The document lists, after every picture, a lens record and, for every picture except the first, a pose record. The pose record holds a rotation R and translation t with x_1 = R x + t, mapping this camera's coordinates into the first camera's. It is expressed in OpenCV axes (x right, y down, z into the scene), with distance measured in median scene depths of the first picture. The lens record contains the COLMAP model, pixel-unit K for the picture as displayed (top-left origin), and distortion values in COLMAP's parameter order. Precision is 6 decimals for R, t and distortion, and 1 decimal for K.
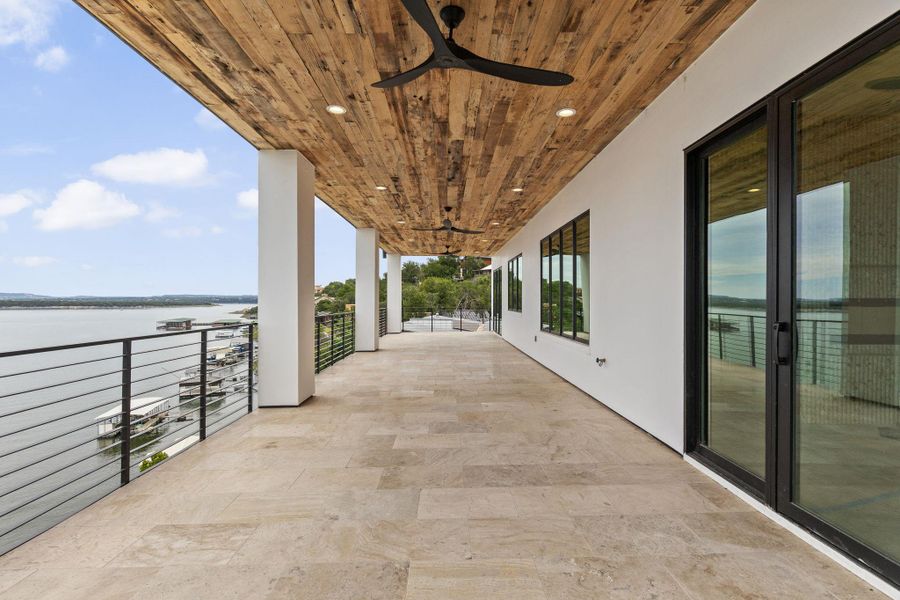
lens RADIAL K [[430.6, 0, 450.0], [0, 430.6, 300.0], [0, 0, 1]] dist [-0.000669, -0.000776]
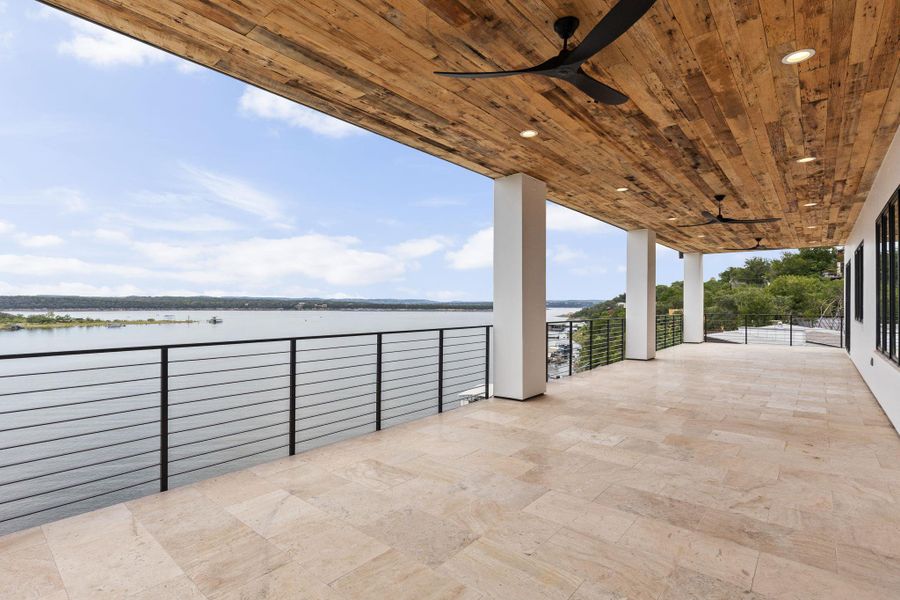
lens RADIAL K [[430.6, 0, 450.0], [0, 430.6, 300.0], [0, 0, 1]] dist [-0.000669, -0.000776]
pose [[0.746927, -0.006169, -0.664877, 0.294268], [-0.000809, 0.999948, -0.010187, -0.004128], [0.664905, 0.008147, 0.746883, 0.041748]]
